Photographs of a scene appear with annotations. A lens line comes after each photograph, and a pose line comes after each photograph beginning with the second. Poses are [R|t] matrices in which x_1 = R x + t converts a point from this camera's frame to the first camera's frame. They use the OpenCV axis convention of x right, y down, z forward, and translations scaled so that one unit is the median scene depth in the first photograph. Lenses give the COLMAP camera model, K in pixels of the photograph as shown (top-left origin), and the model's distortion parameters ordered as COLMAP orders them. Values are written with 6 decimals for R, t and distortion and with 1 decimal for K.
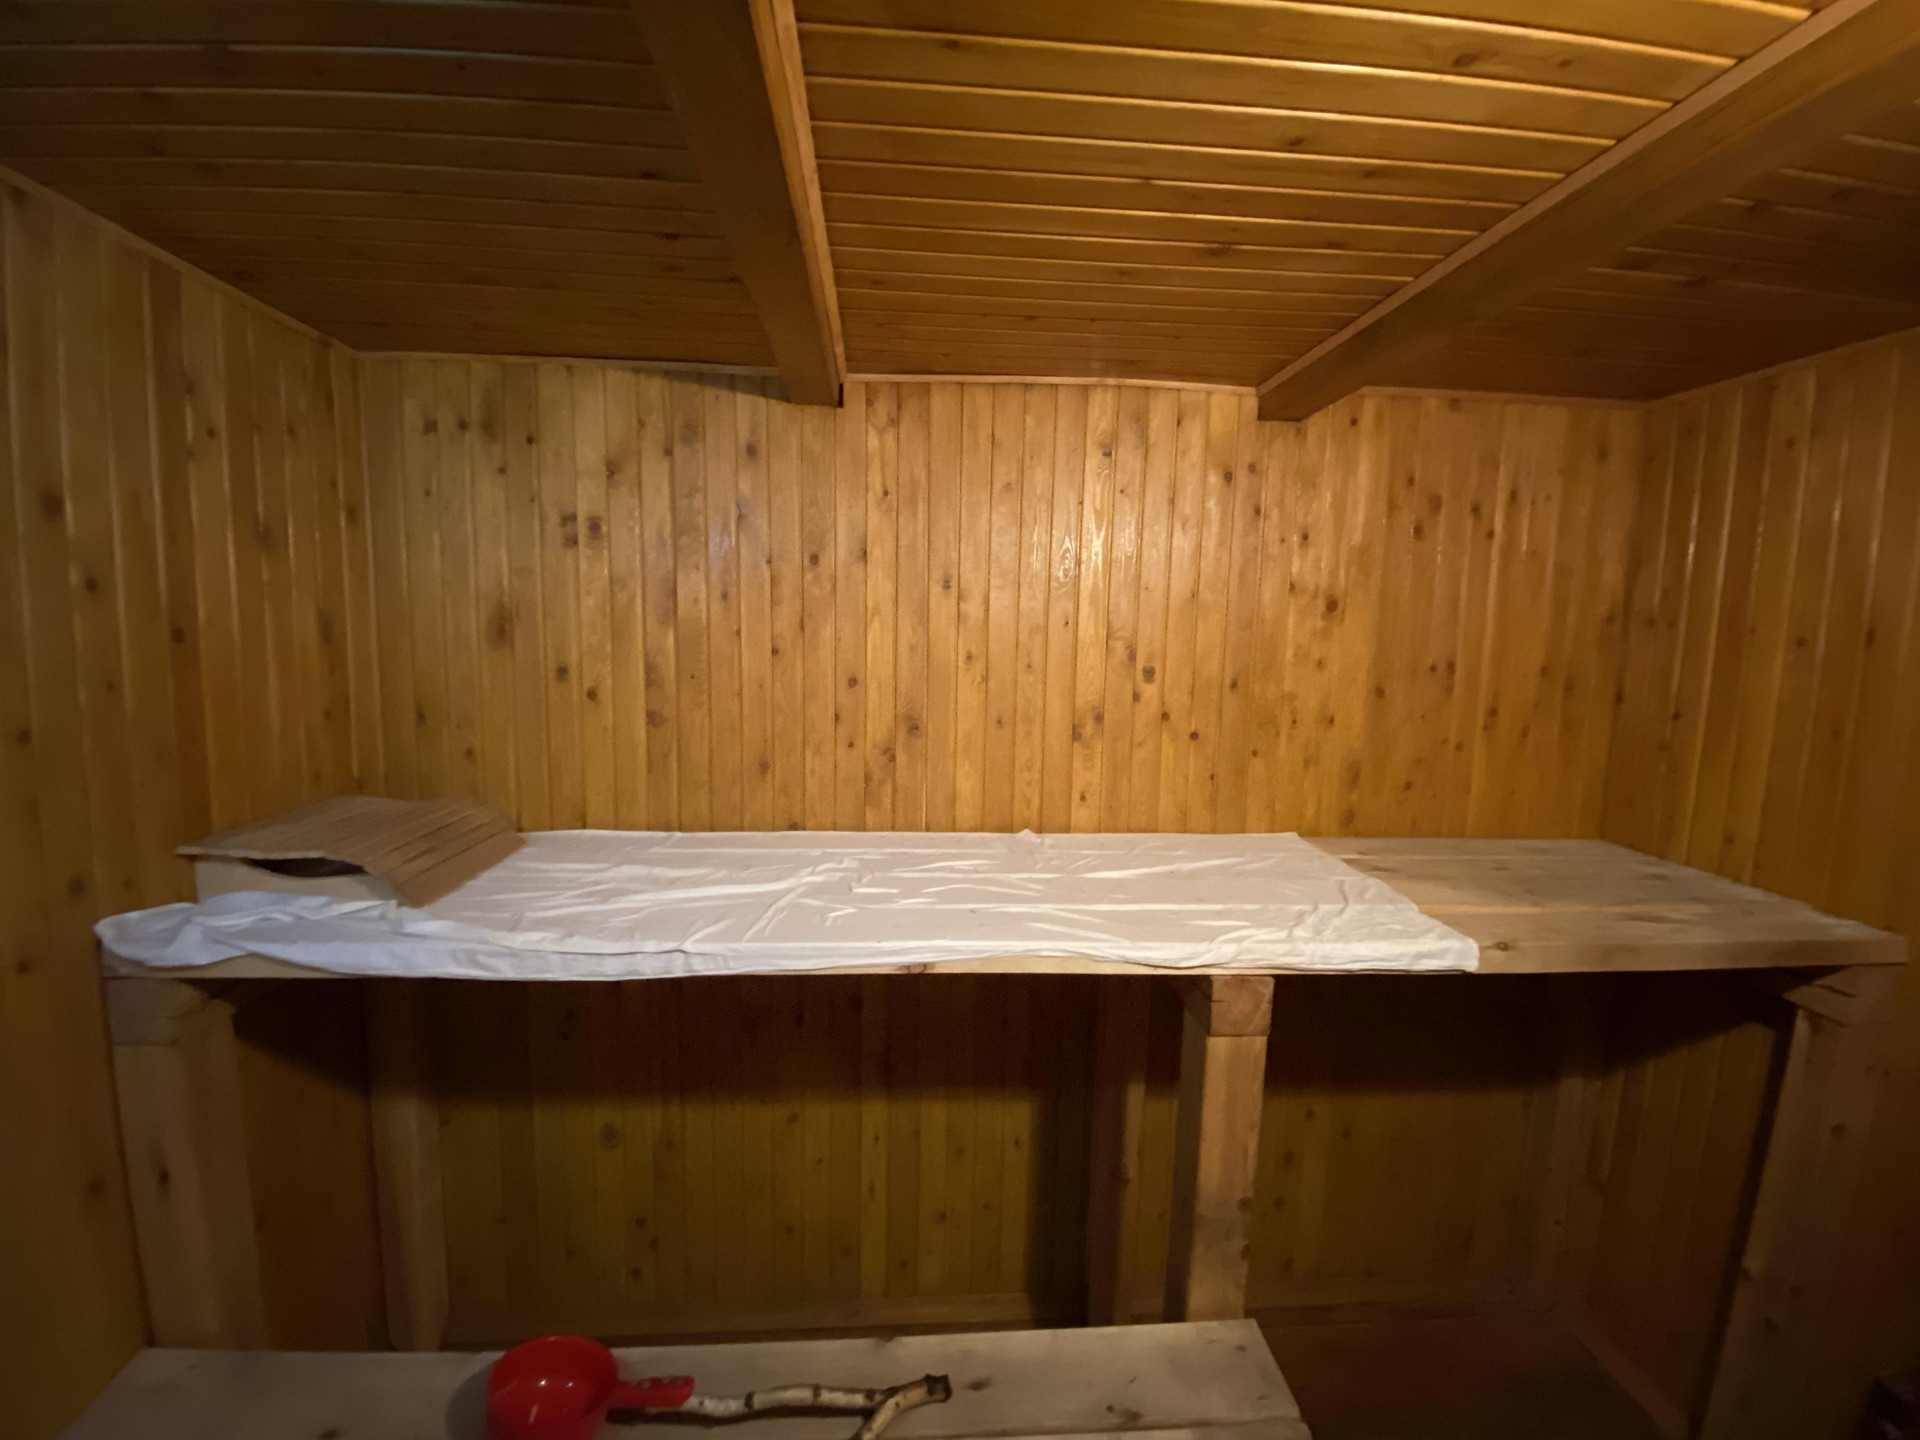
lens RADIAL K [[773.2, 0, 959.0], [0, 773.2, 708.7], [0, 0, 1]] dist [0.008862, -0.015999]
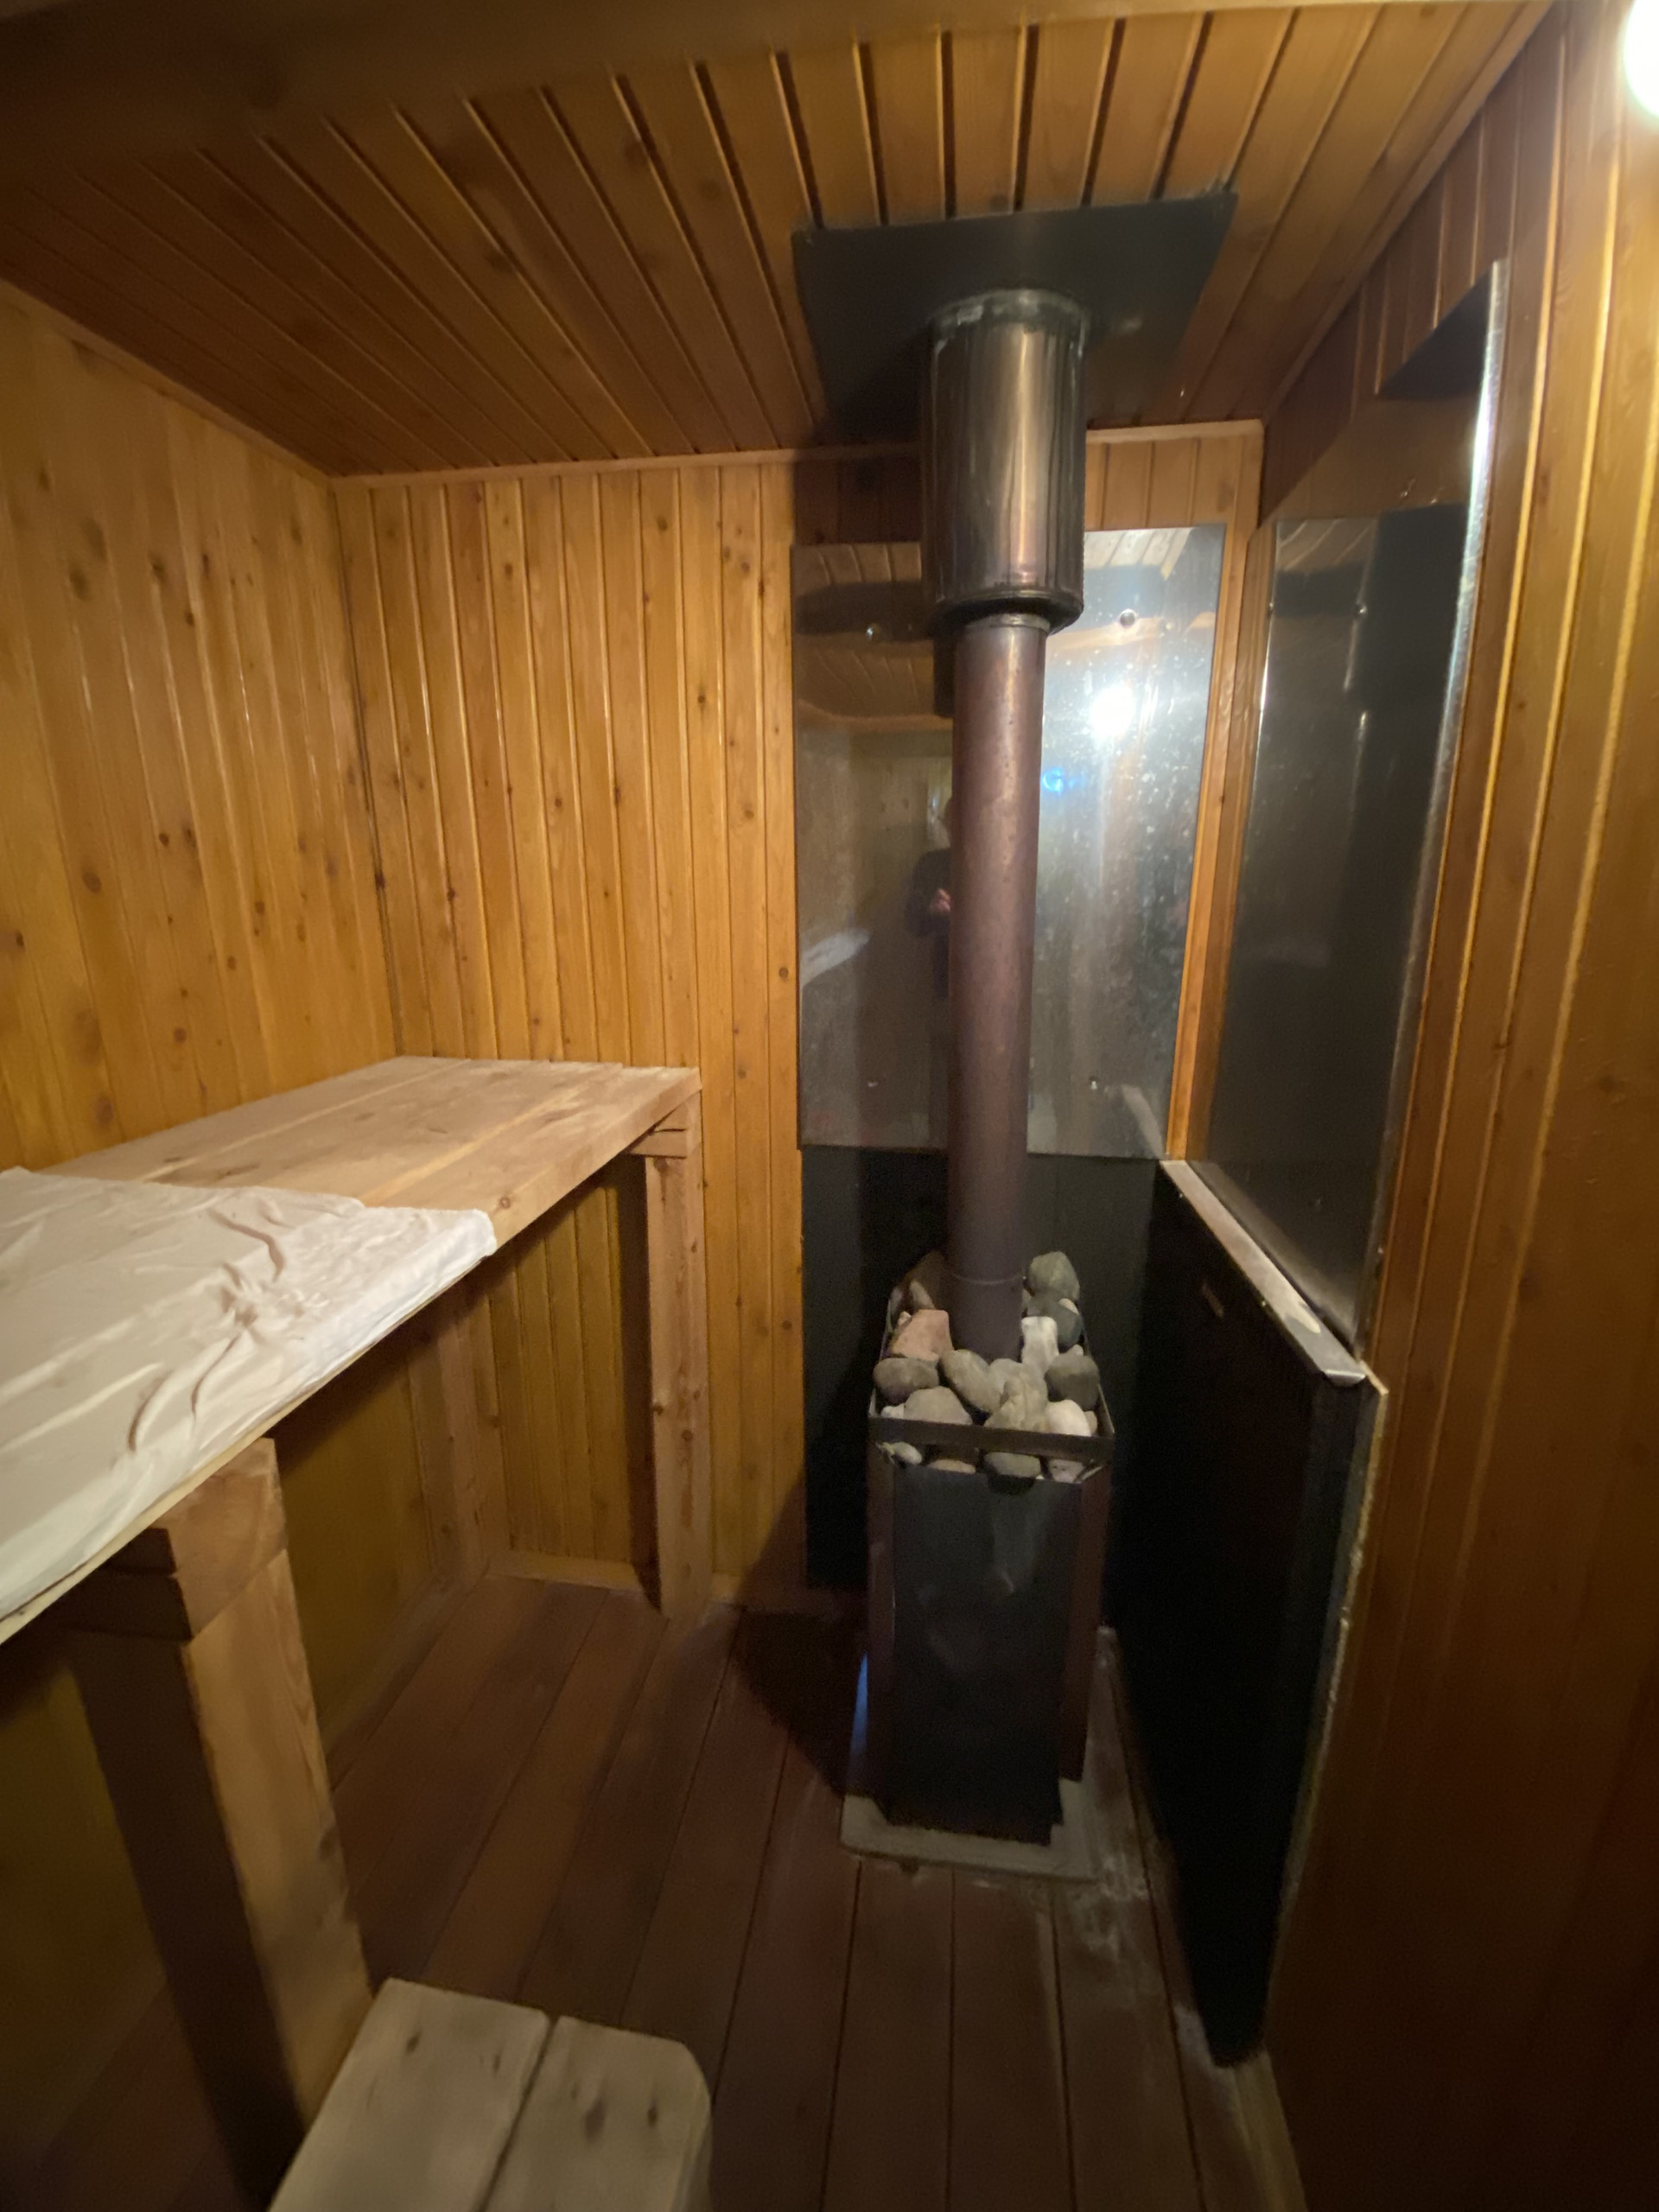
lens RADIAL K [[890.8, 0, 828.7], [0, 890.8, 1108.0], [0, 0, 1]] dist [0.008862, -0.015999]
pose [[0.206408, -0.267326, 0.941240, 0.008579], [0.105568, 0.962424, 0.250192, 0.038584], [-0.972754, 0.047723, 0.226873, 0.414243]]
